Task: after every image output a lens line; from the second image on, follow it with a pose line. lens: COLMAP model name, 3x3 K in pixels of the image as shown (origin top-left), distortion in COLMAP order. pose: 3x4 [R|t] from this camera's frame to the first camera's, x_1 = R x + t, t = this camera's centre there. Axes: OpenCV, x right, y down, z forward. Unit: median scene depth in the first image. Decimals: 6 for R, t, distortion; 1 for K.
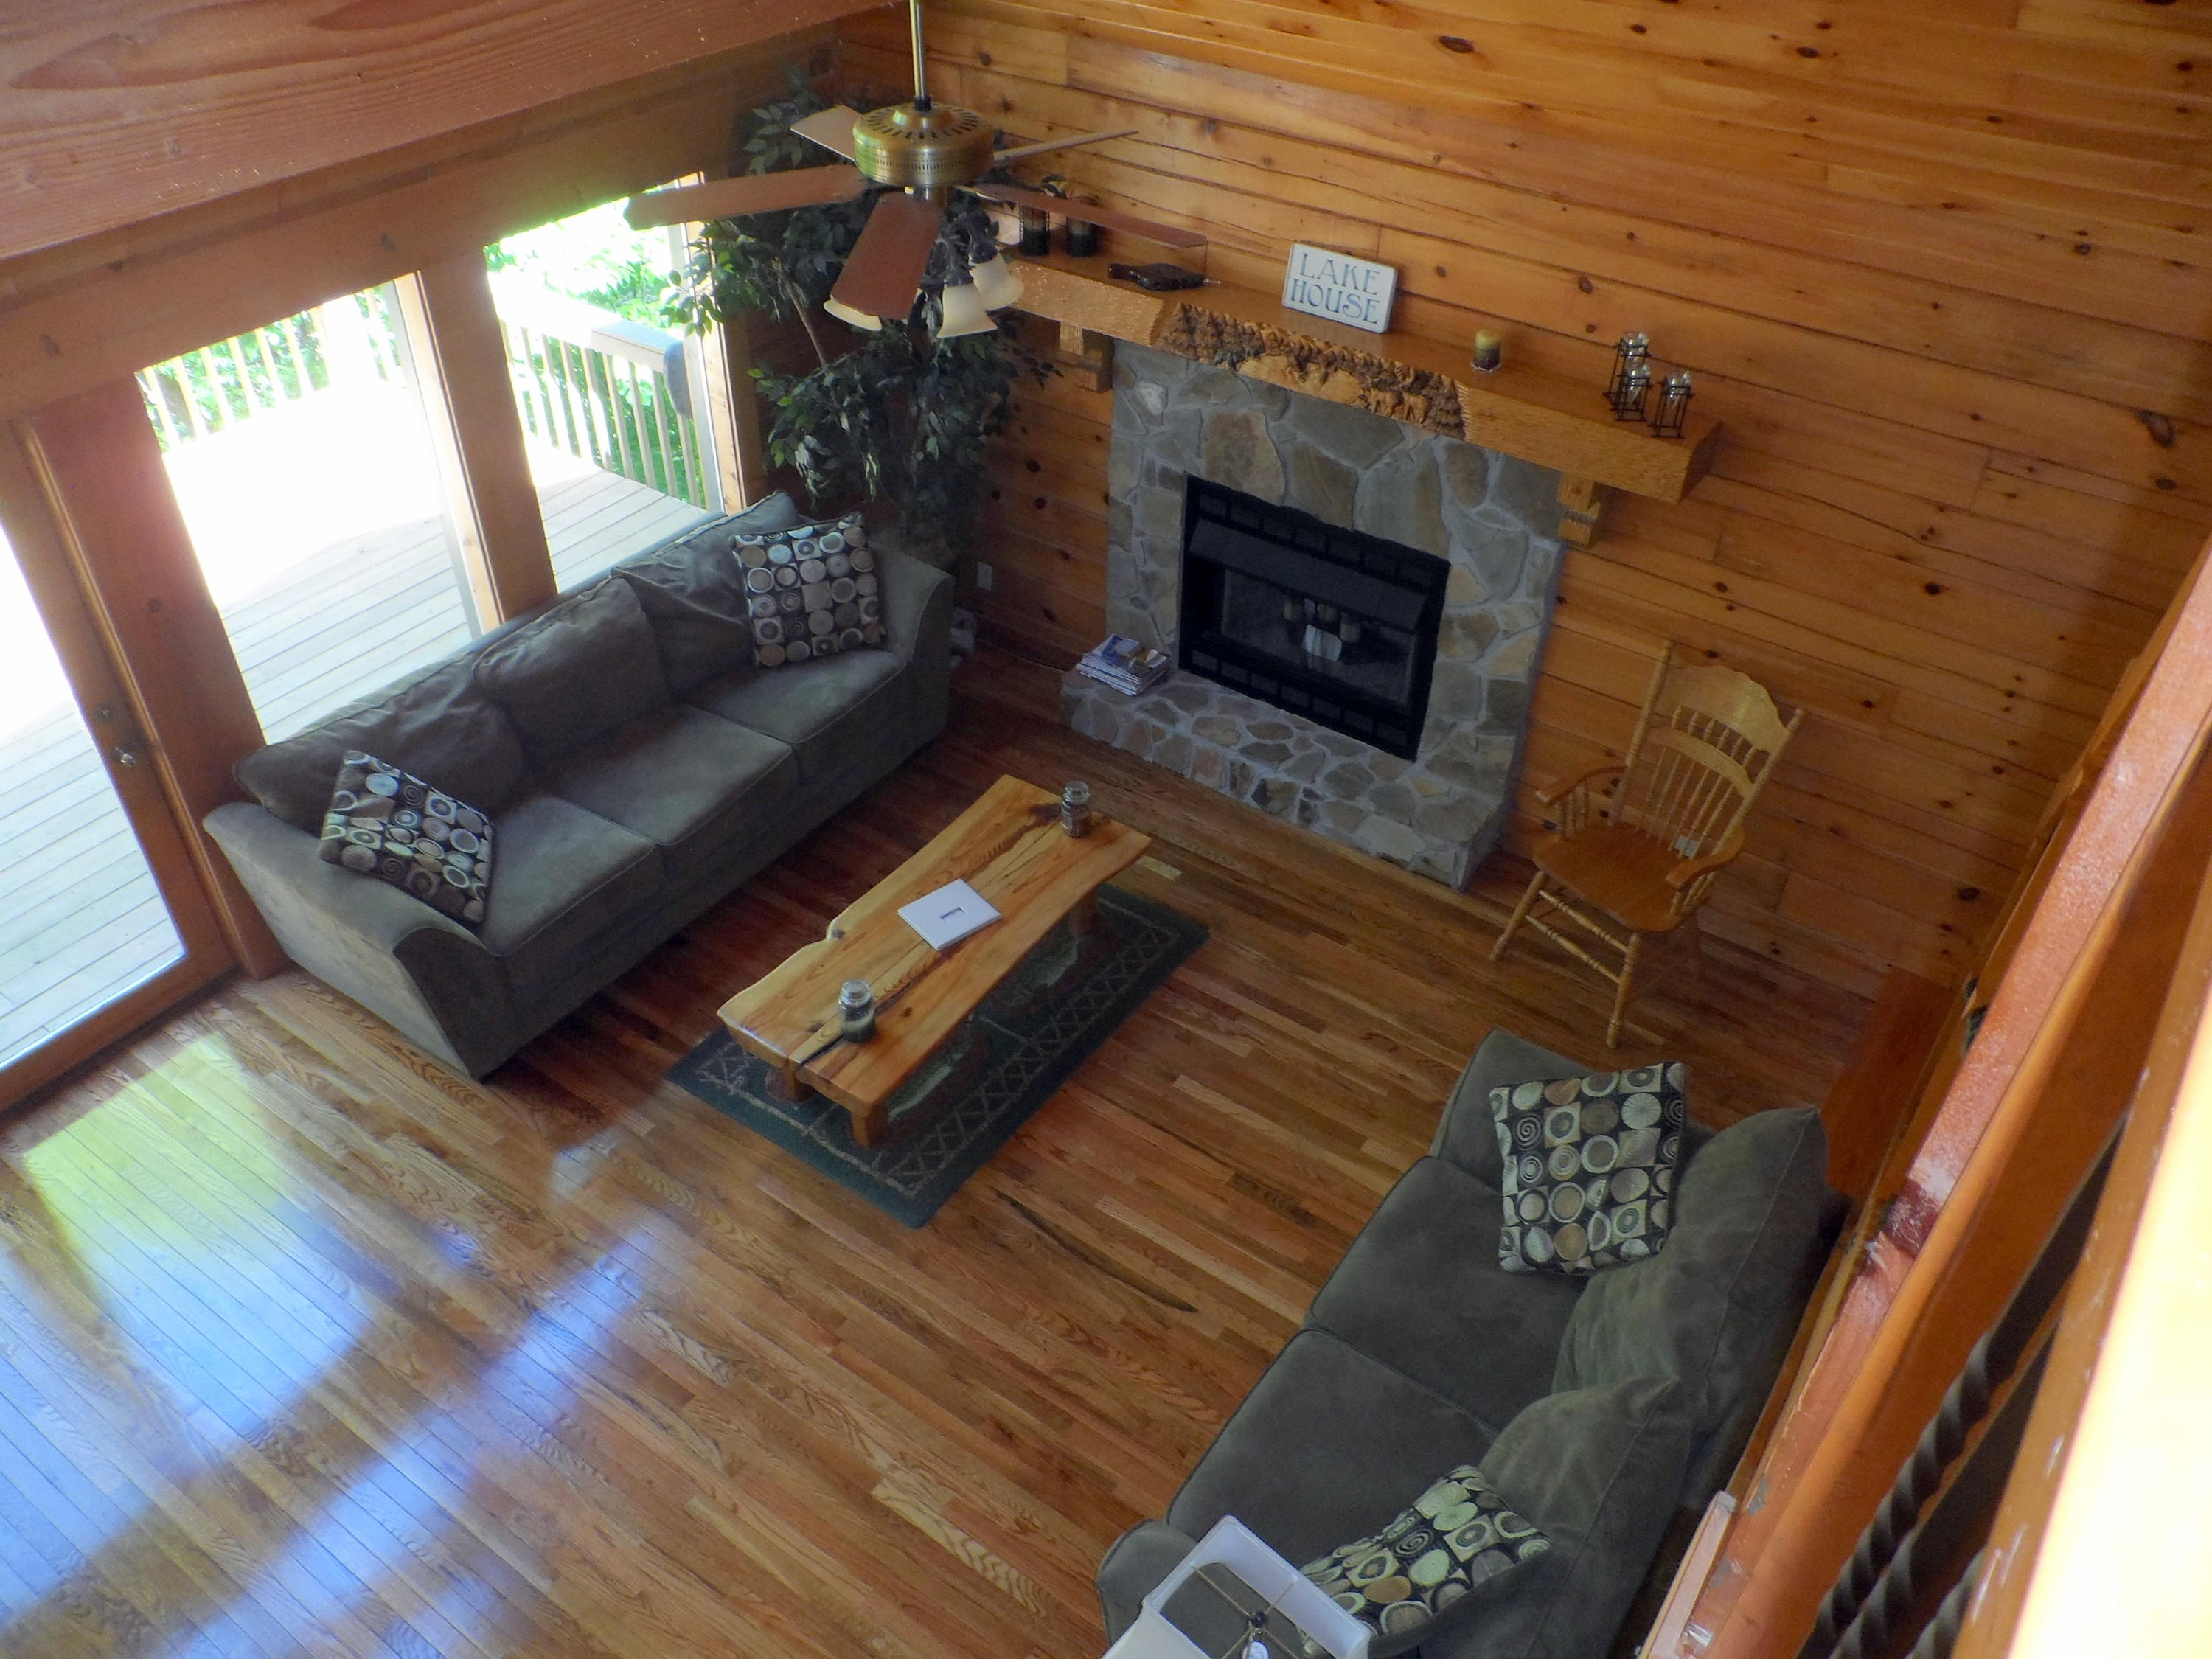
lens RADIAL K [[1667.0, 0, 1099.3], [0, 1667.0, 822.9], [0, 0, 1]] dist [-0.008997, -0.004356]
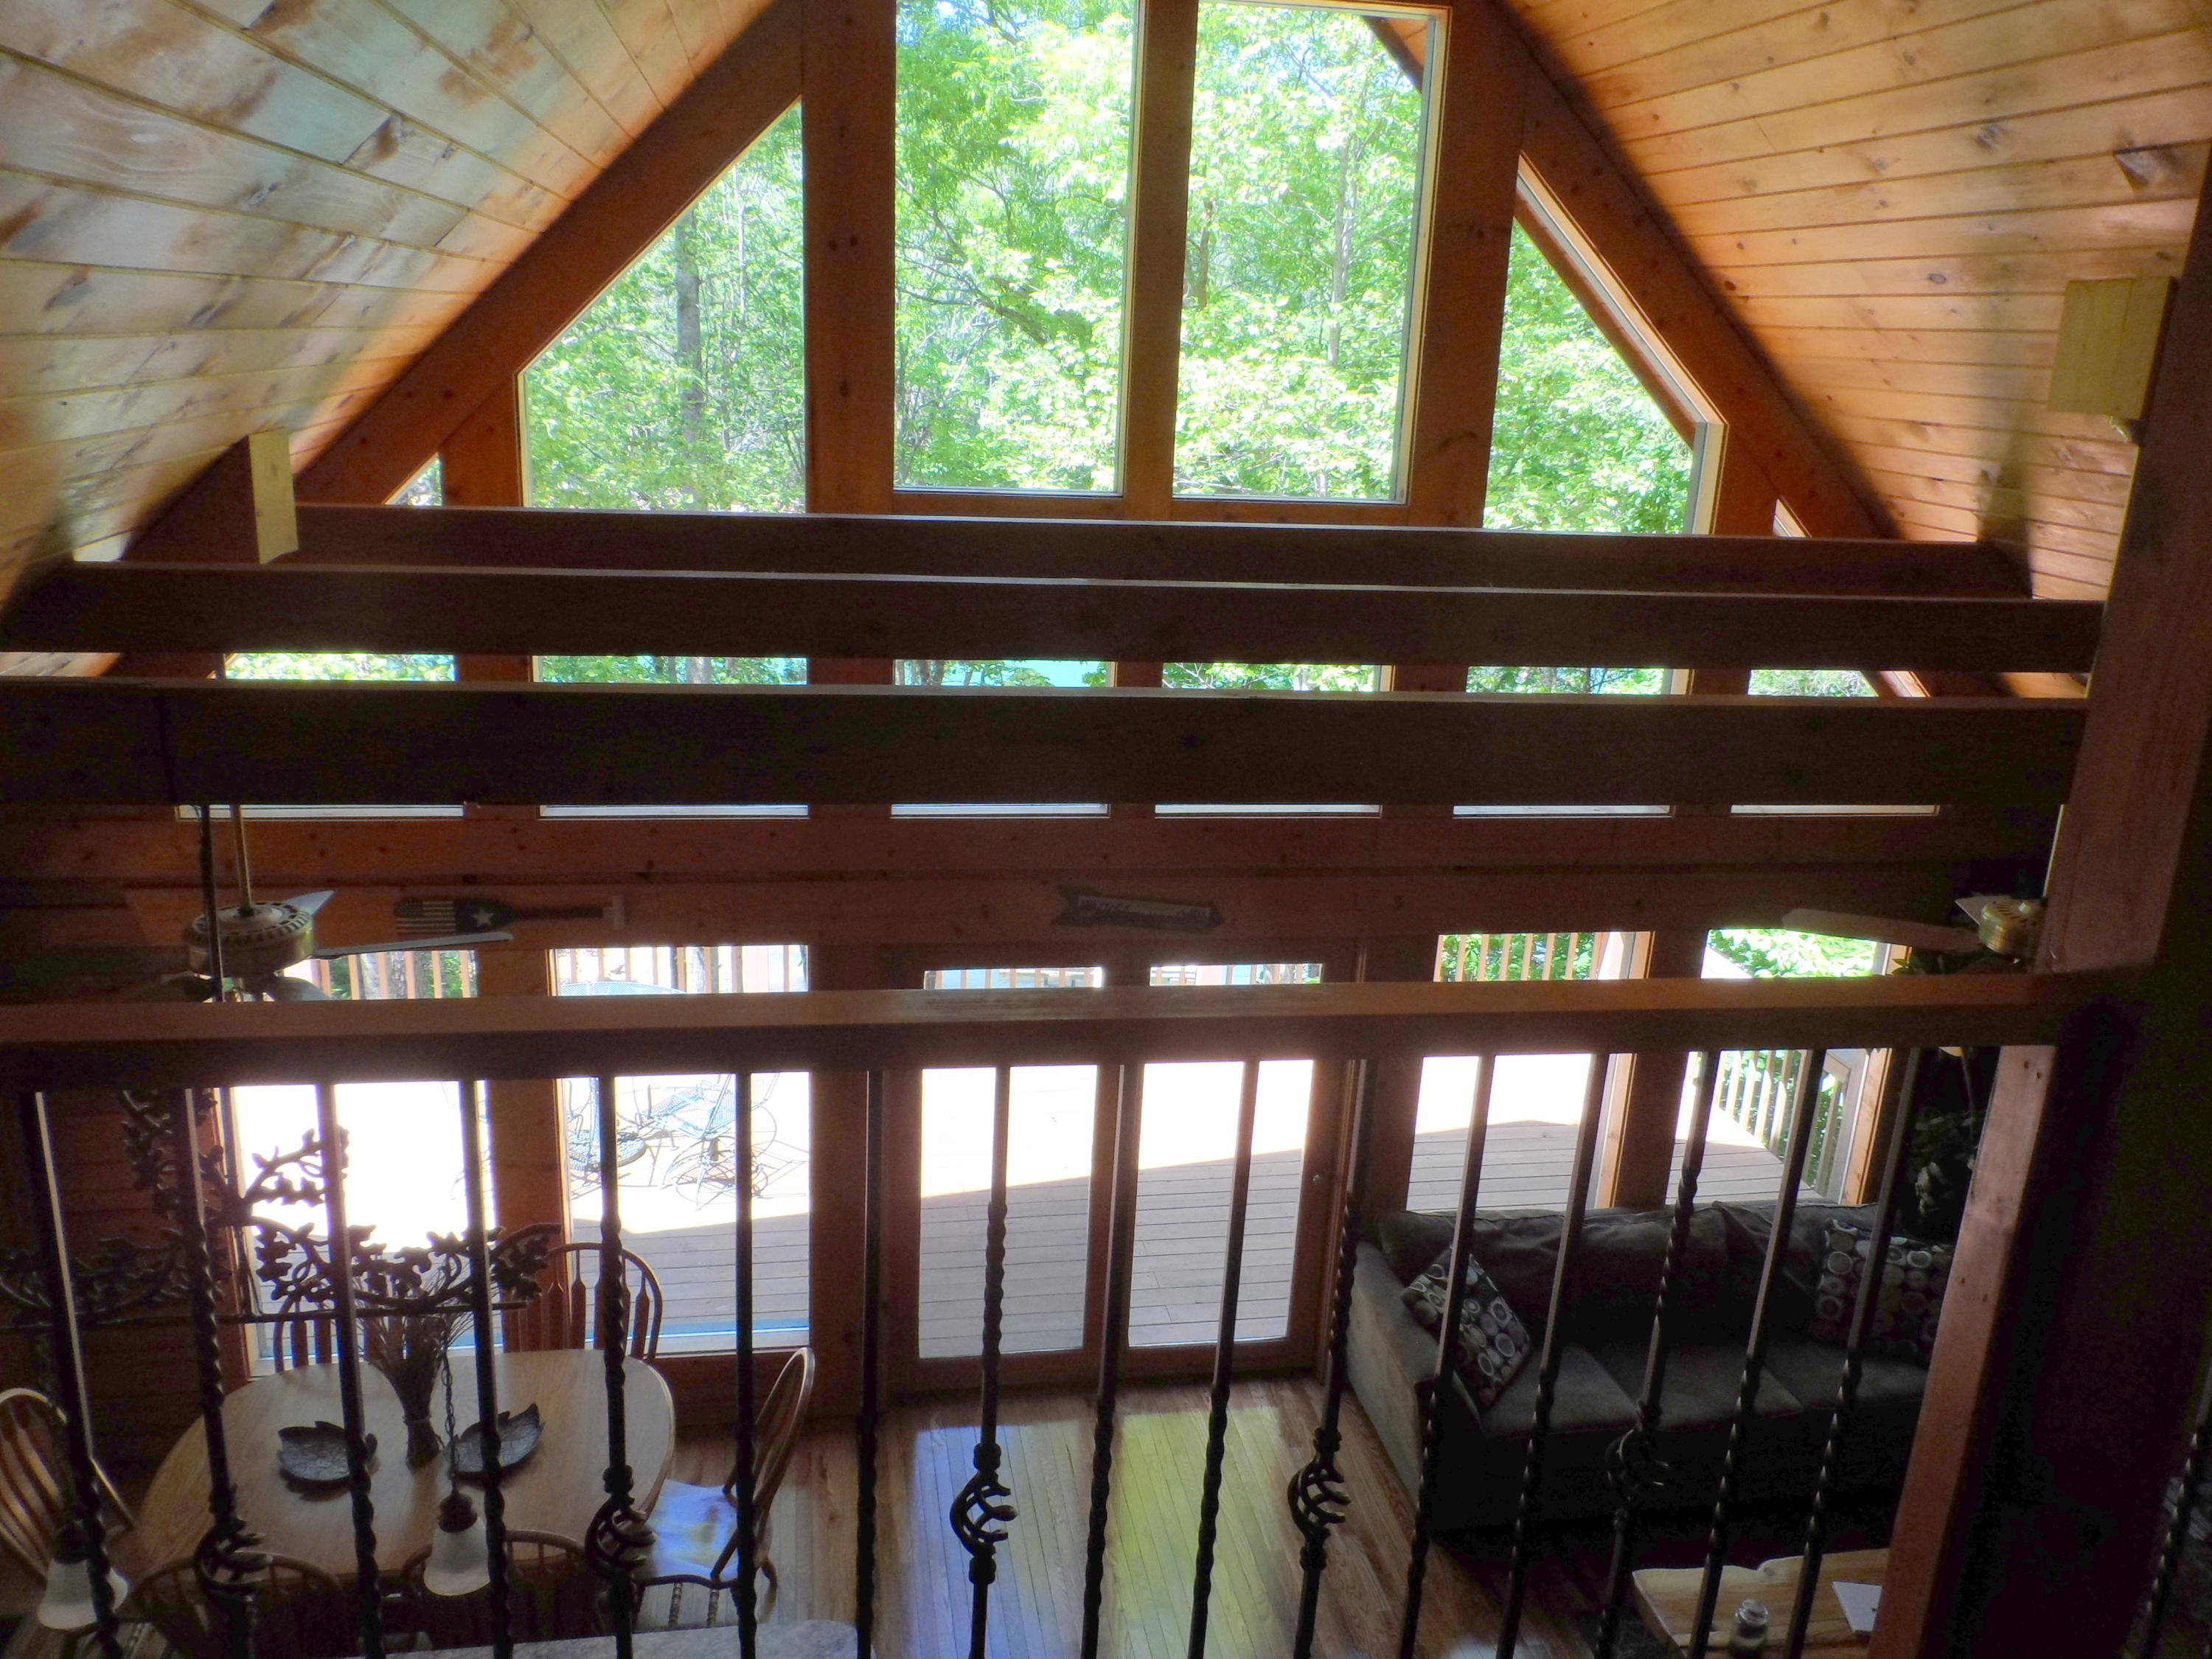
lens RADIAL K [[1667.0, 0, 1099.3], [0, 1667.0, 822.9], [0, 0, 1]] dist [-0.008997, -0.004356]
pose [[0.699782, 0.219049, -0.679943, 0.156625], [-0.477883, 0.851029, -0.217661, 0.091198], [0.530973, 0.477249, 0.700215, -0.199452]]
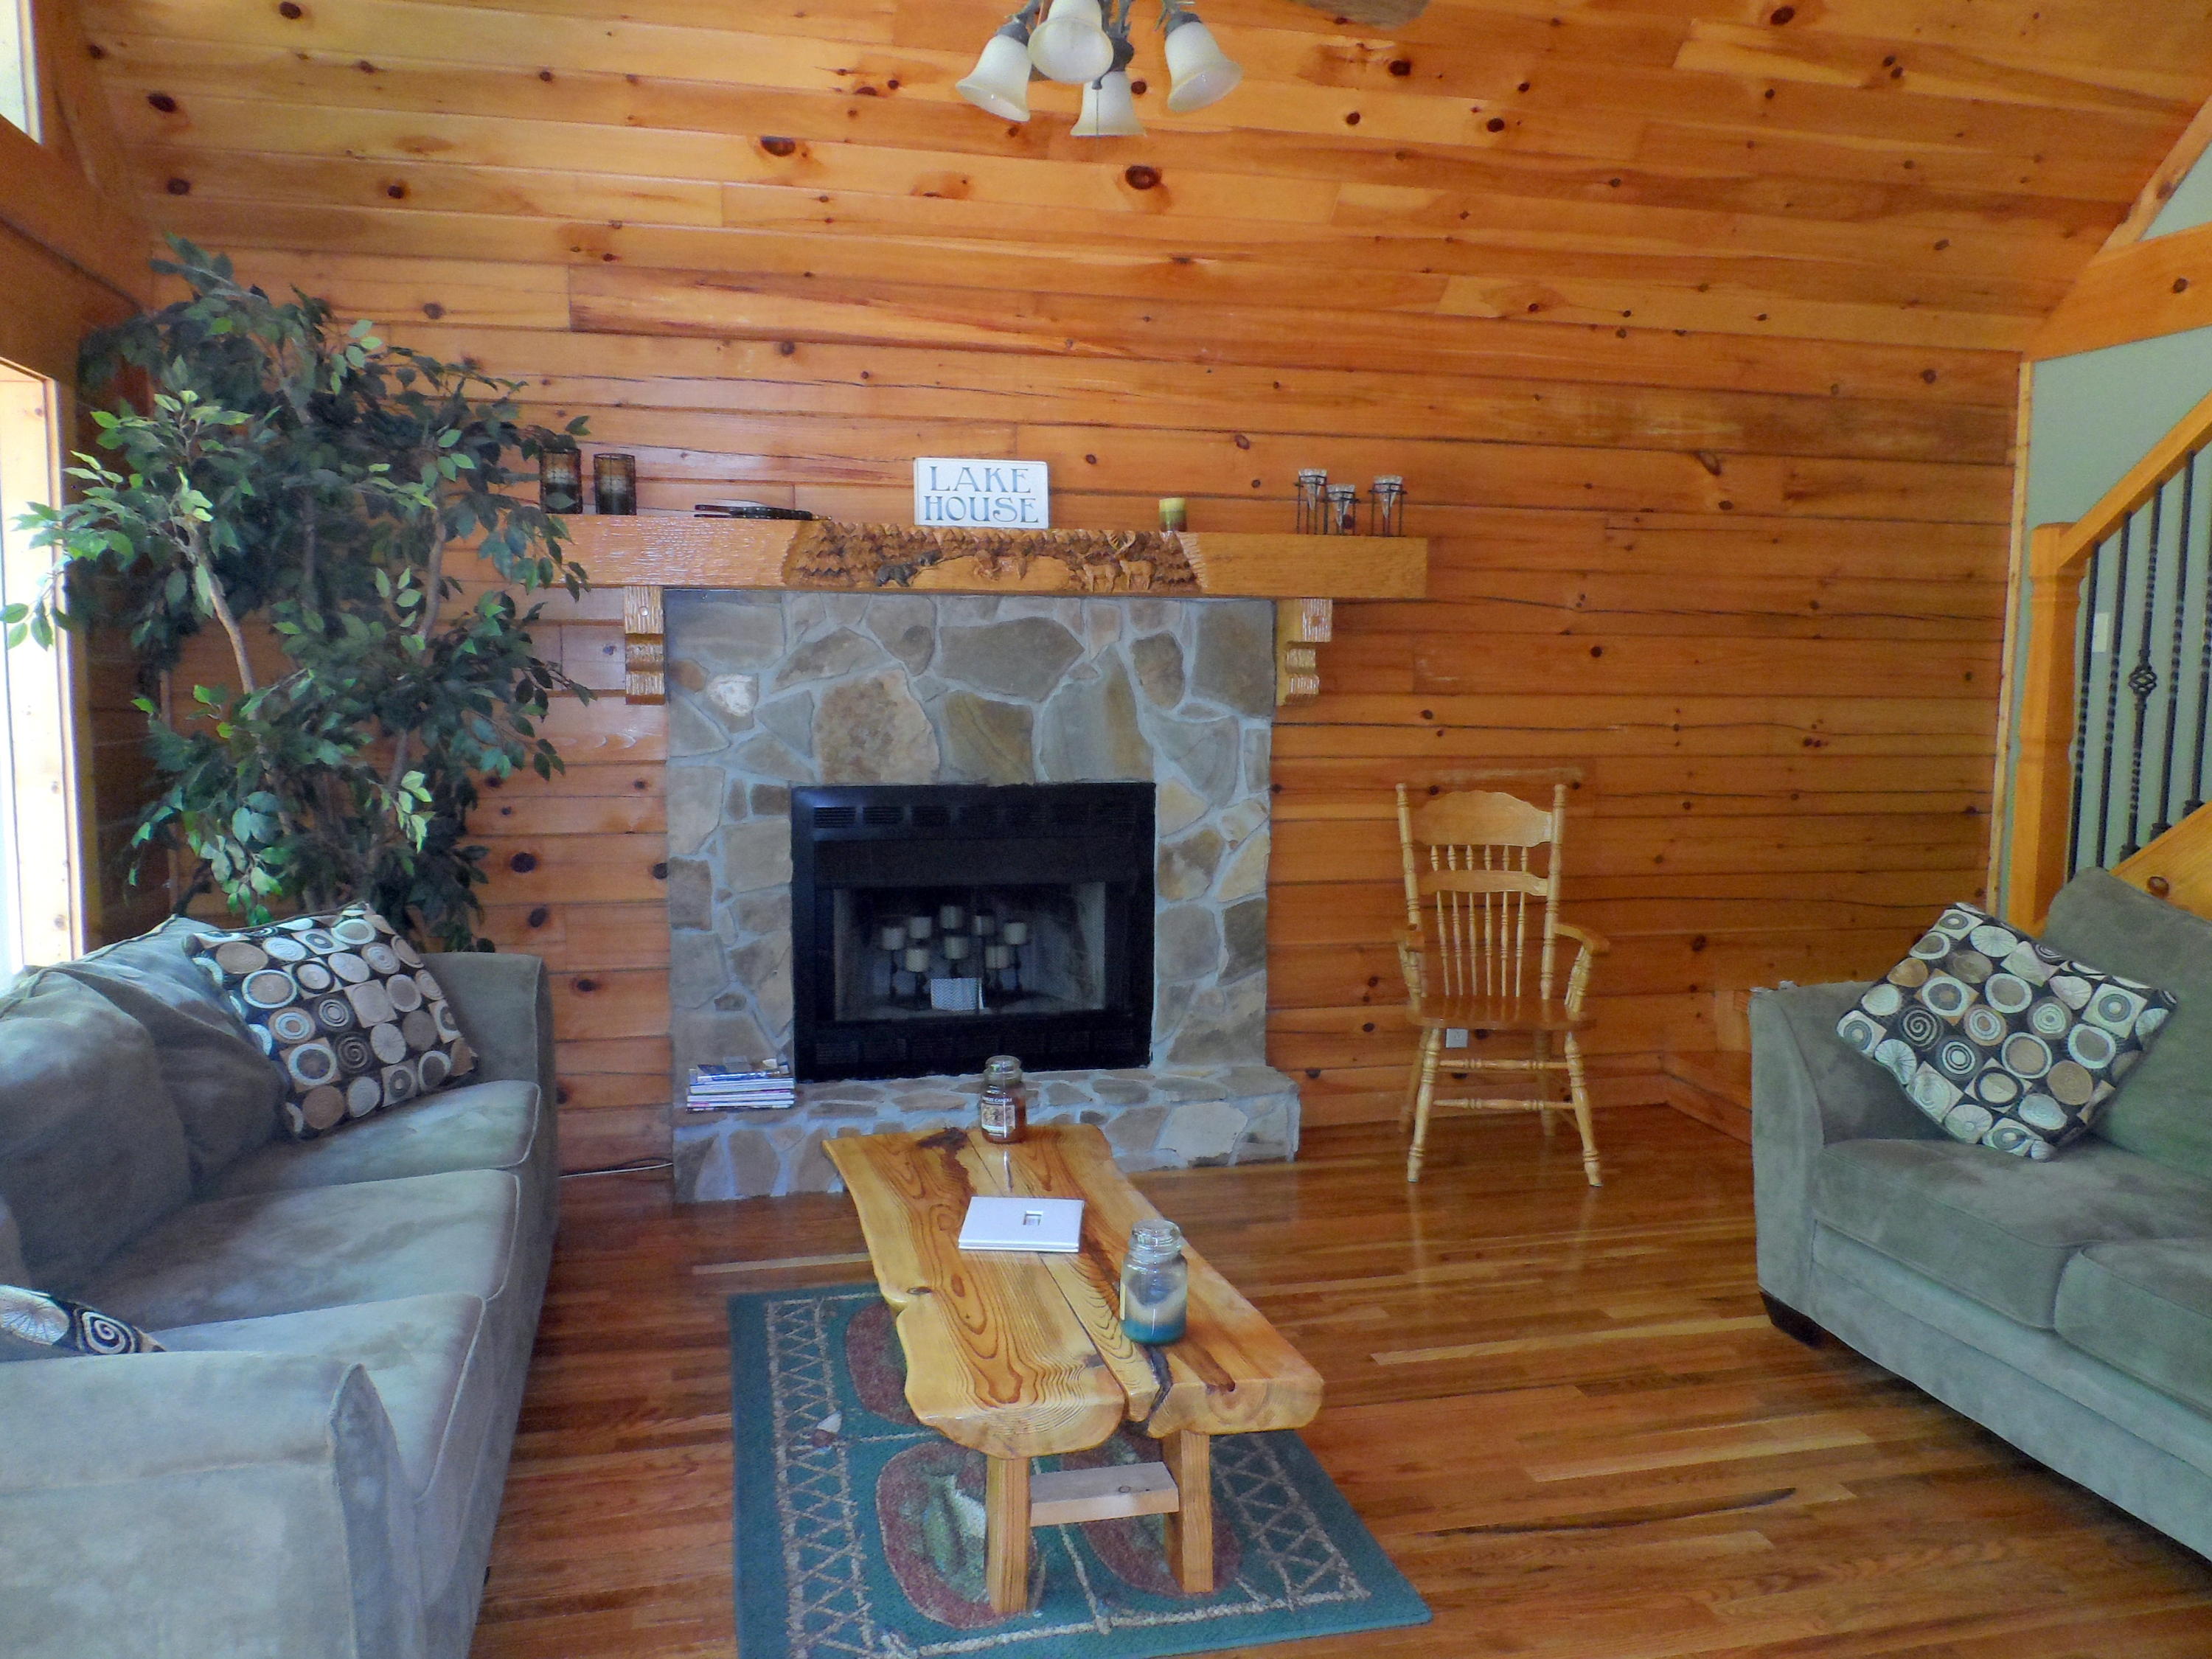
lens RADIAL K [[1670.7, 0, 1110.9], [0, 1670.7, 819.9], [0, 0, 1]] dist [-0.009596, -0.004007]
pose [[0.661620, -0.088352, 0.744616, -0.478124], [0.470147, 0.822474, -0.320154, 0.134763], [-0.584141, 0.561899, 0.585703, 0.525807]]
